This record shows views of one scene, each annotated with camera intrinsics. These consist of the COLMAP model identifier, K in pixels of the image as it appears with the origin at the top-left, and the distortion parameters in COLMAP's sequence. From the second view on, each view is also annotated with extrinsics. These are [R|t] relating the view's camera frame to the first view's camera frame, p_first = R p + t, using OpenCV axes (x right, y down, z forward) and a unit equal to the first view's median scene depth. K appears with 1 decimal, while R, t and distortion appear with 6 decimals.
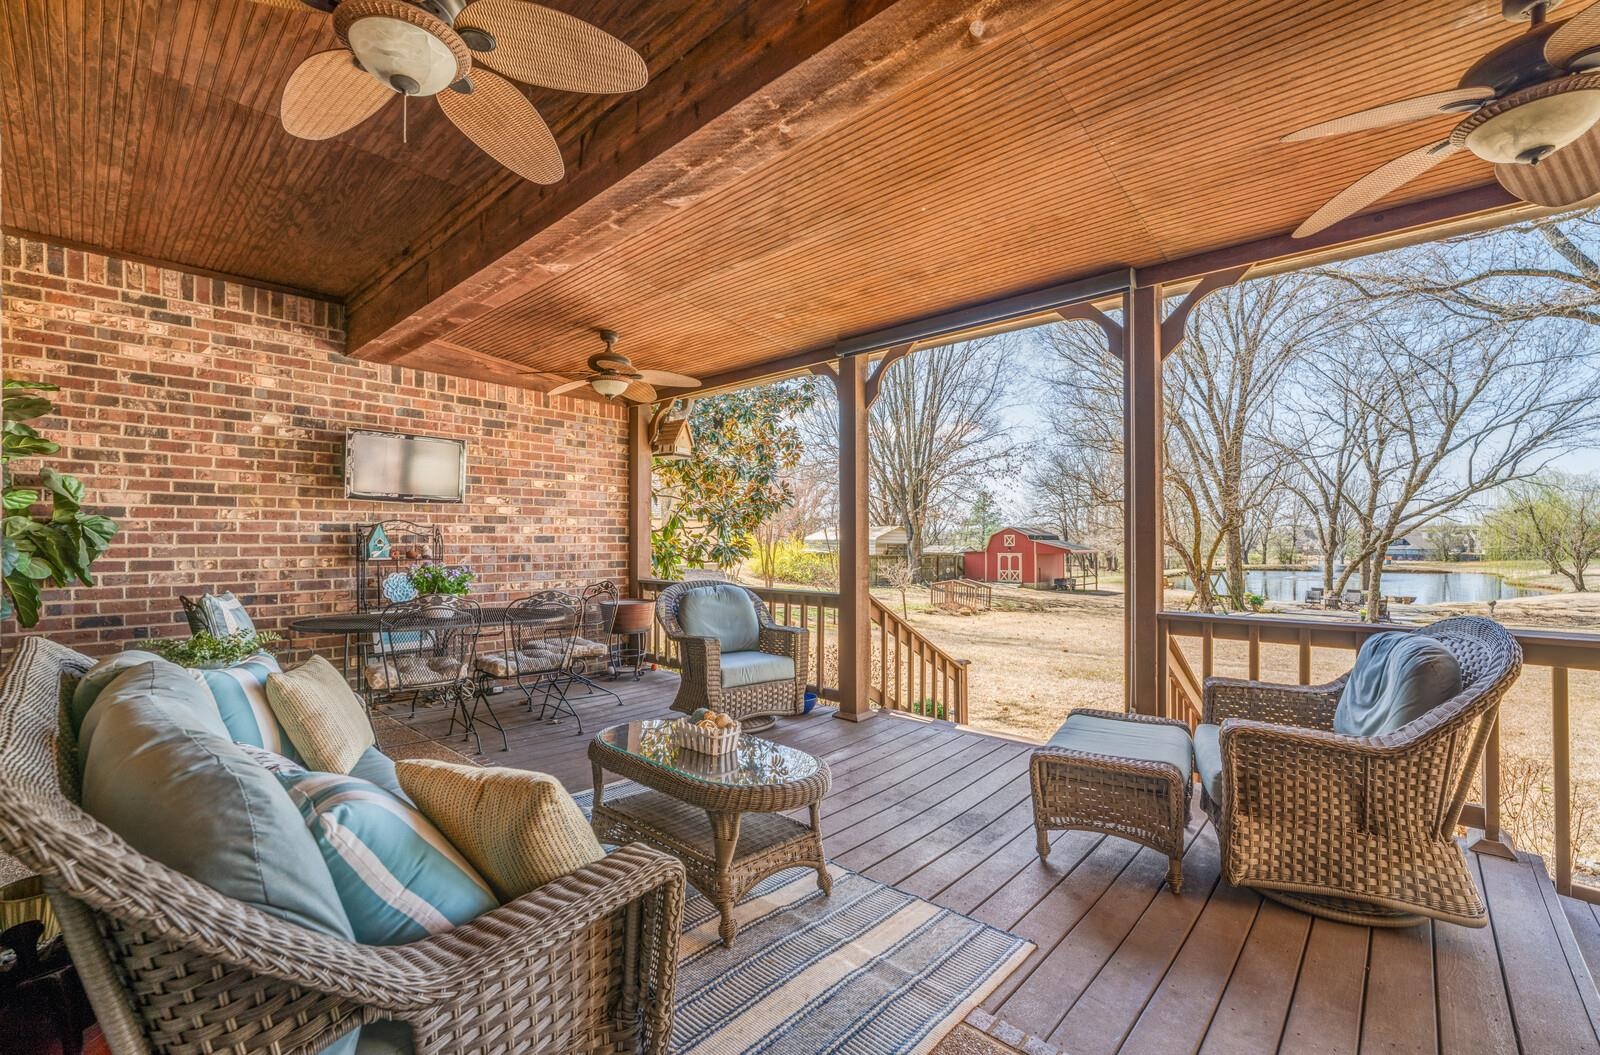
lens RADIAL K [[669.6, 0, 792.2], [0, 669.6, 536.3], [0, 0, 1]] dist [-0.004092, -0.000307]
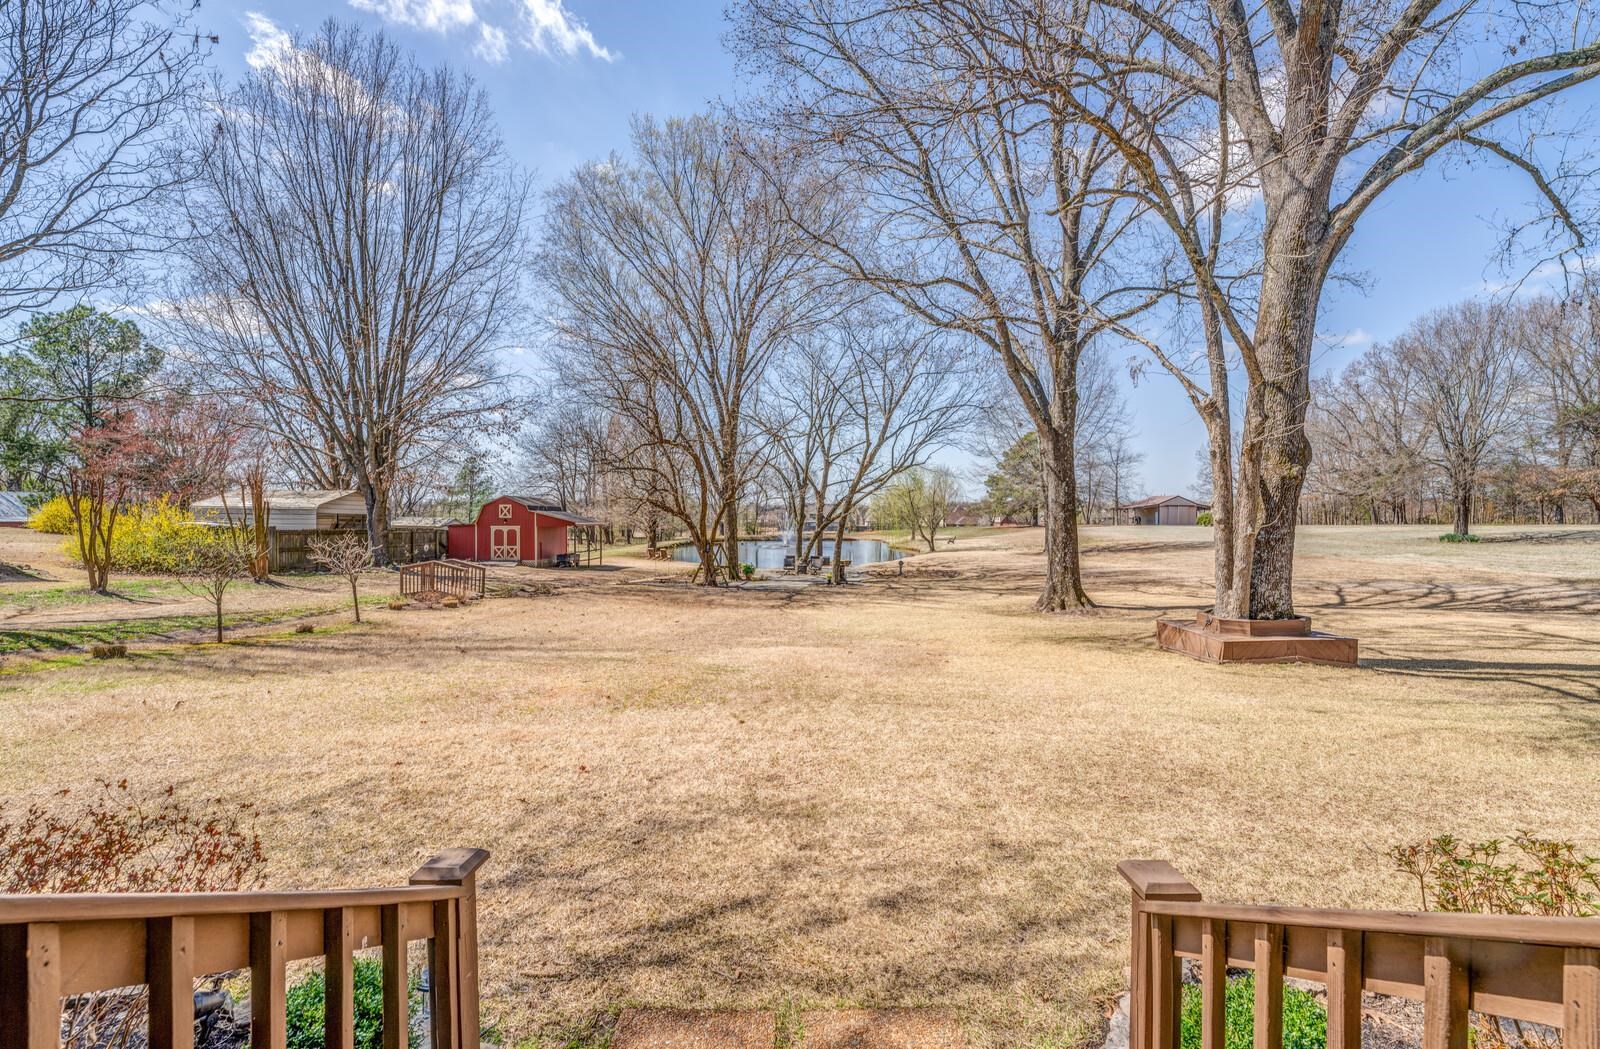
lens RADIAL K [[700.5, 0, 797.5], [0, 700.5, 528.5], [0, 0, 1]] dist [-0.008247, -0.000349]
pose [[0.754319, -0.006730, 0.656473, 0.024939], [-0.010924, 0.999680, 0.022802, 0.004390], [-0.656417, -0.024371, 0.754005, 0.101199]]
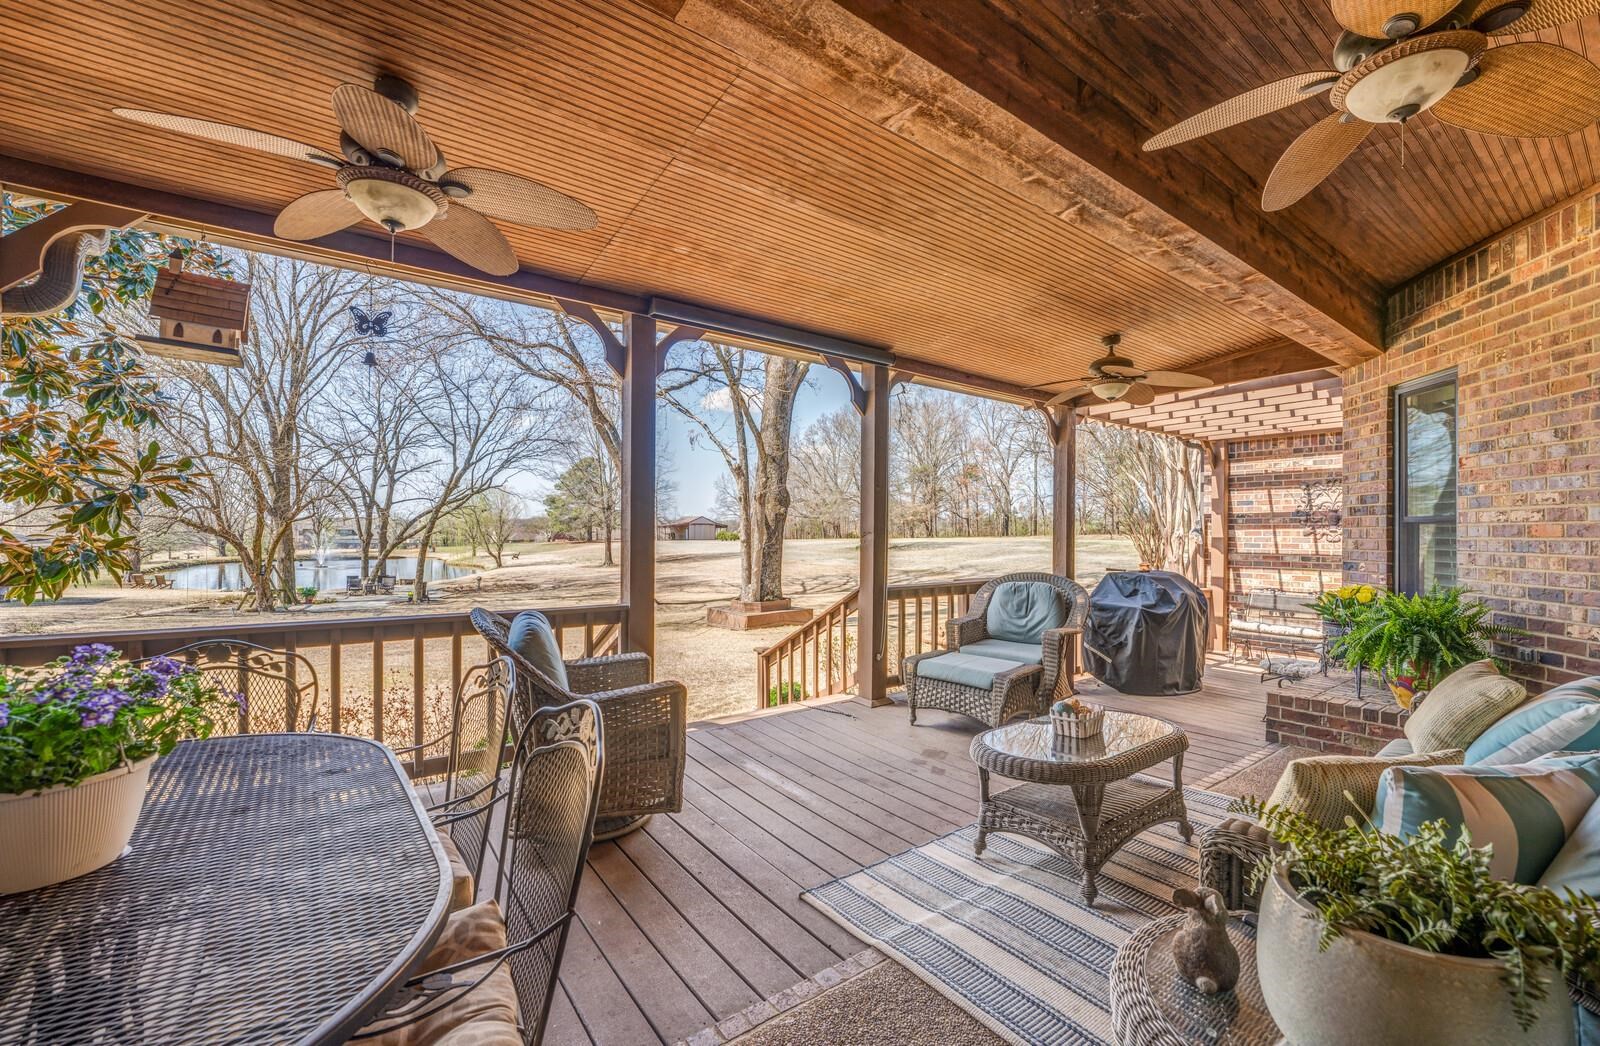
lens RADIAL K [[649.7, 0, 801.0], [0, 649.7, 533.7], [0, 0, 1]] dist [-0.020389, -0.000151]
pose [[0.198667, 0.001425, 0.980066, -0.080596], [-0.011878, 0.999929, 0.000953, -0.000413], [-0.979995, -0.011830, 0.198670, 0.079432]]
